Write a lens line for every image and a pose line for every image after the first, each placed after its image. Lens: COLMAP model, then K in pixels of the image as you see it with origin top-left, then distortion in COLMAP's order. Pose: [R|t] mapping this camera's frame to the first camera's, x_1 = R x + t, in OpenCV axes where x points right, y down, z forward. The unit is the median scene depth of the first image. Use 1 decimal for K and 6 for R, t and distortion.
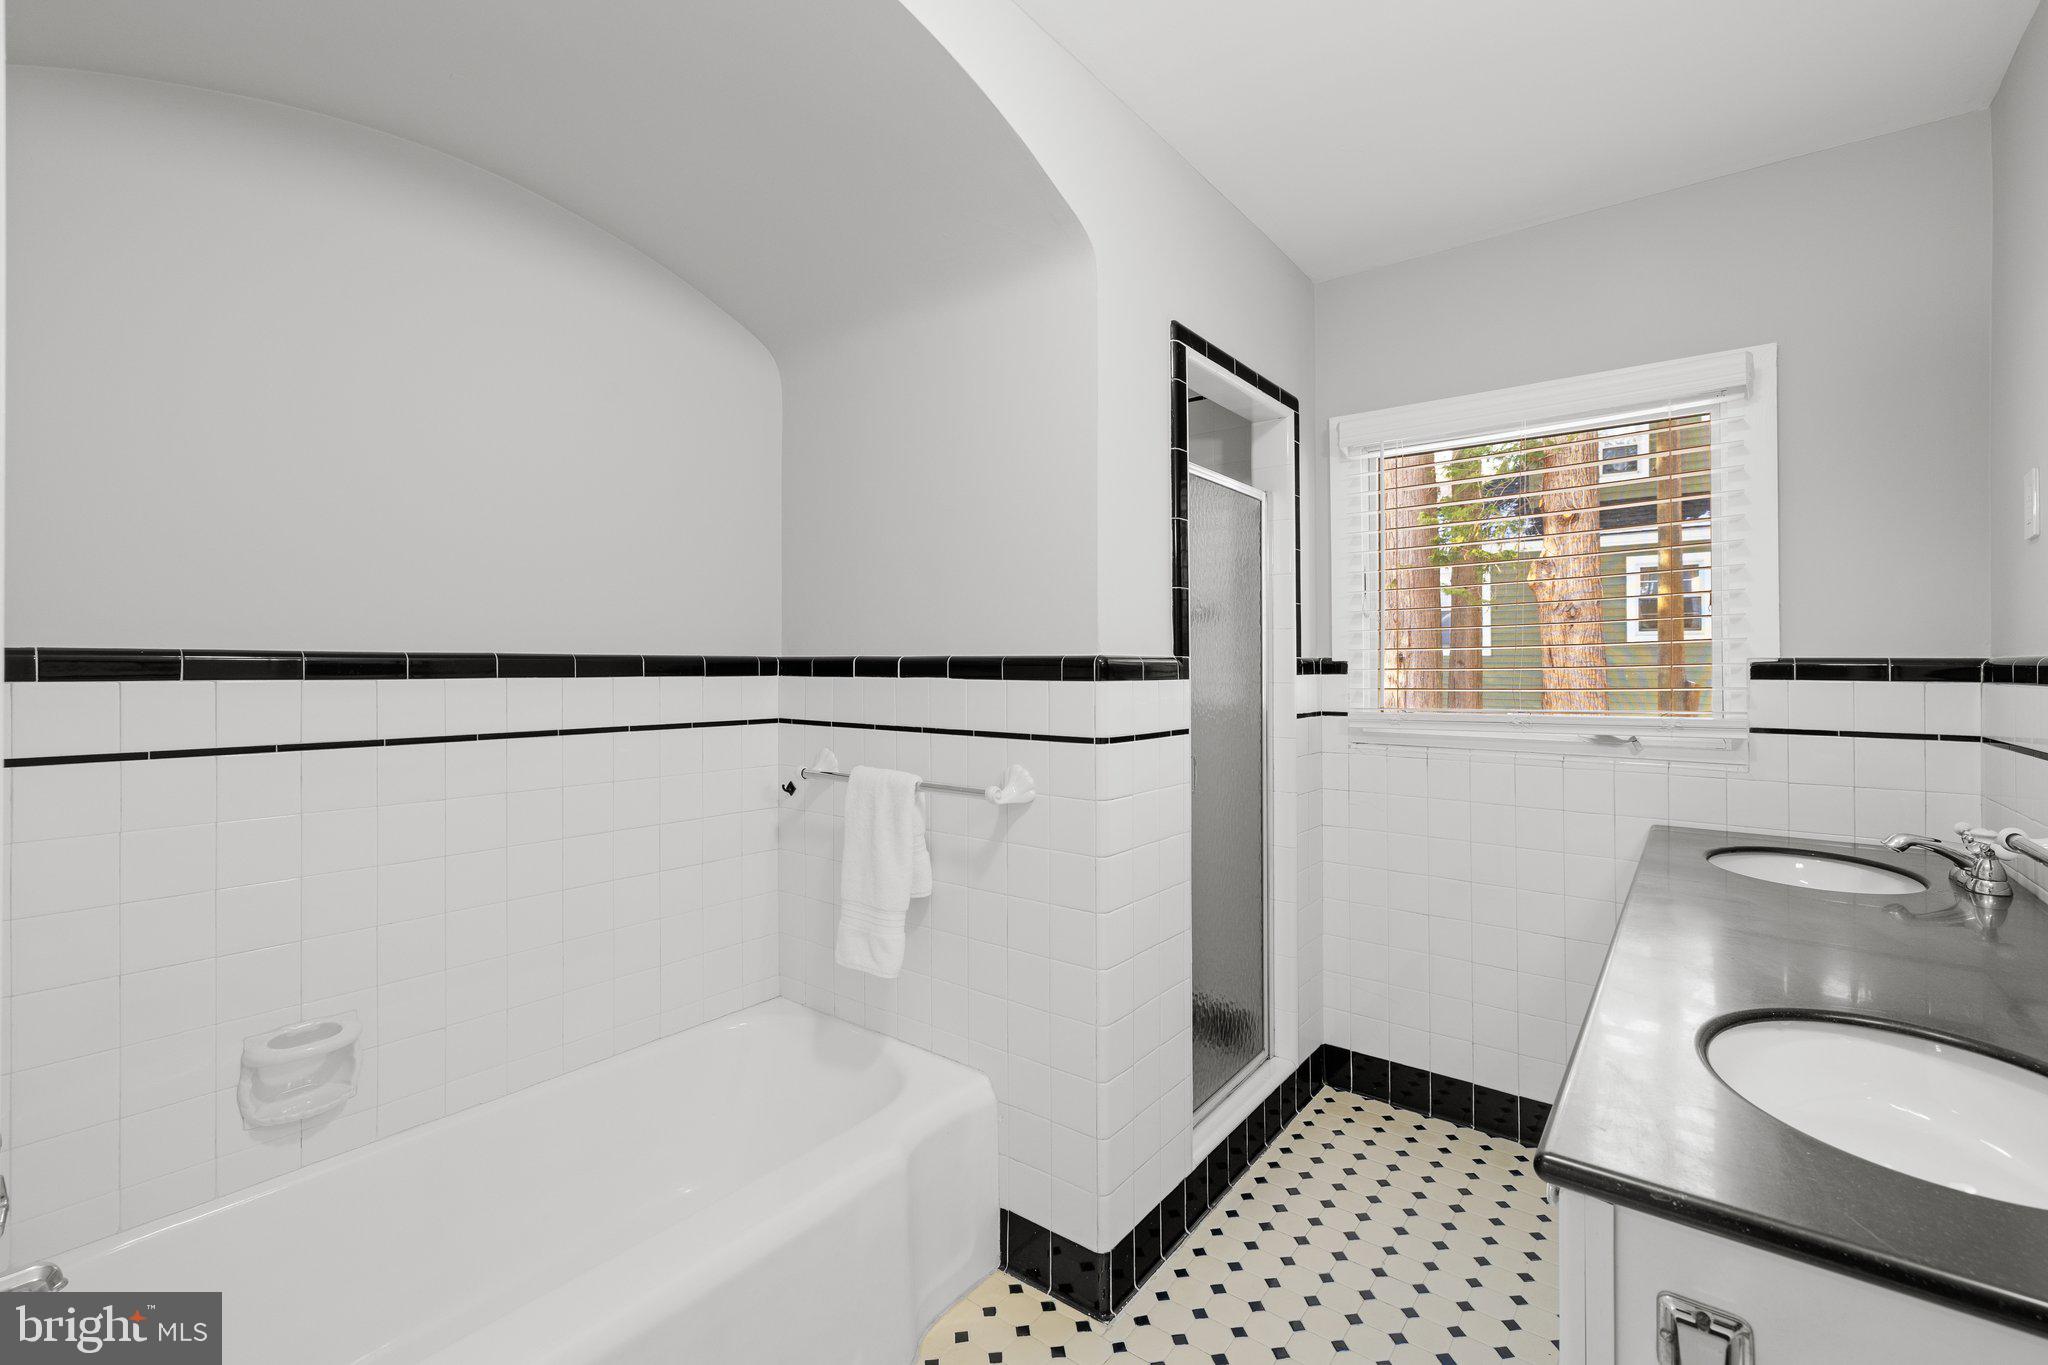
lens RADIAL K [[870.2, 0, 1023.8], [0, 870.2, 660.4], [0, 0, 1]] dist [0.002072, 0.000282]
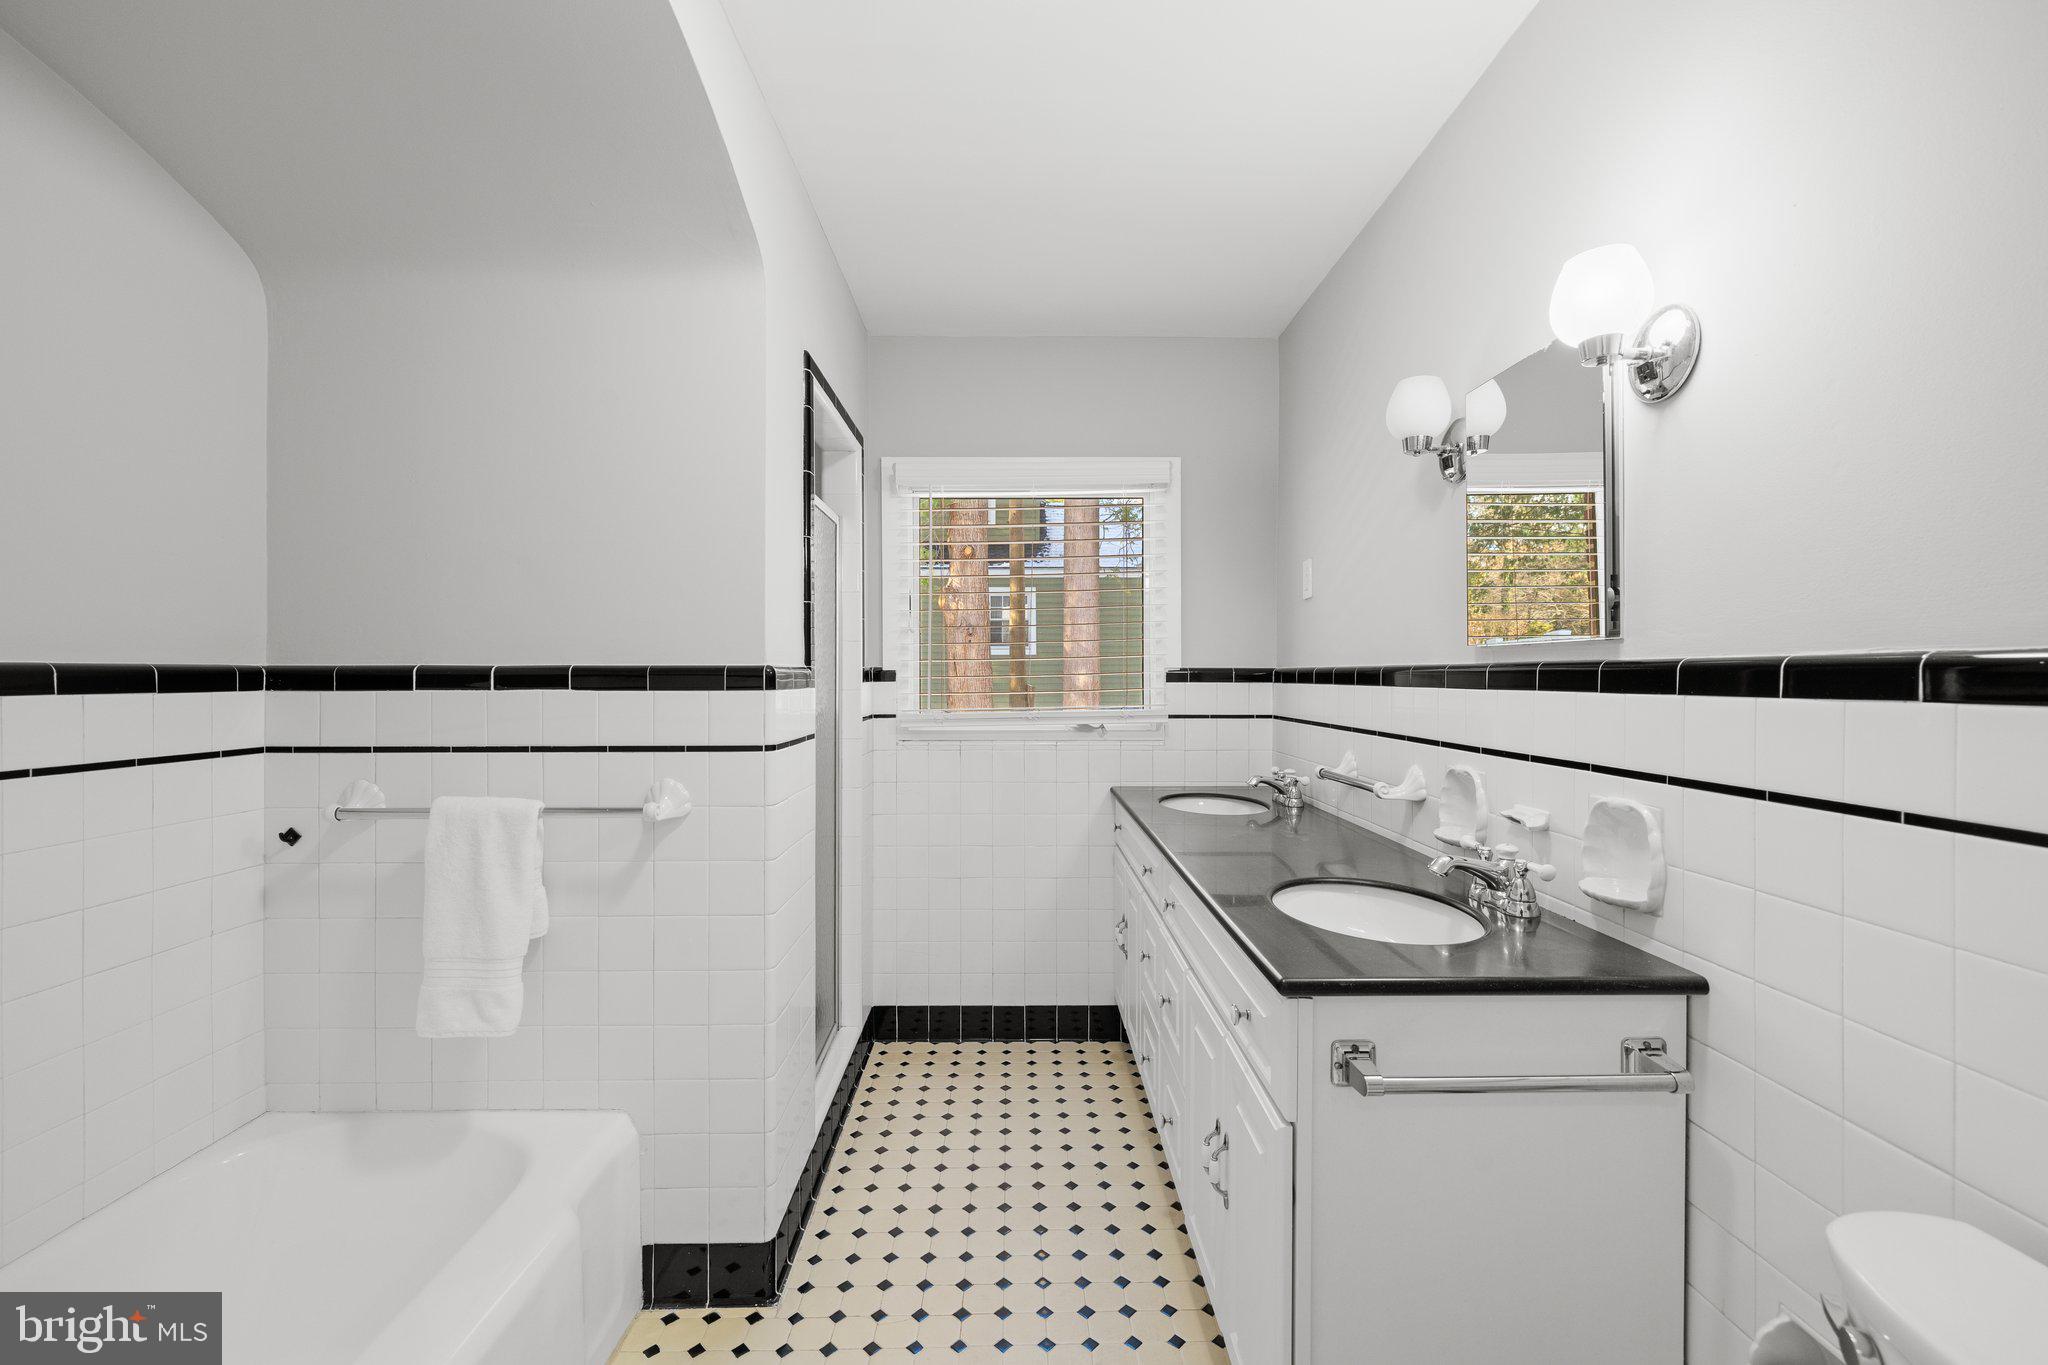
lens RADIAL K [[842.5, 0, 1015.3], [0, 842.5, 675.0], [0, 0, 1]] dist [0.000921, 0.000064]
pose [[0.791435, -0.004765, 0.611235, -0.248603], [-0.000191, 0.999968, 0.008044, -0.002083], [-0.611253, -0.006483, 0.791409, 0.024843]]
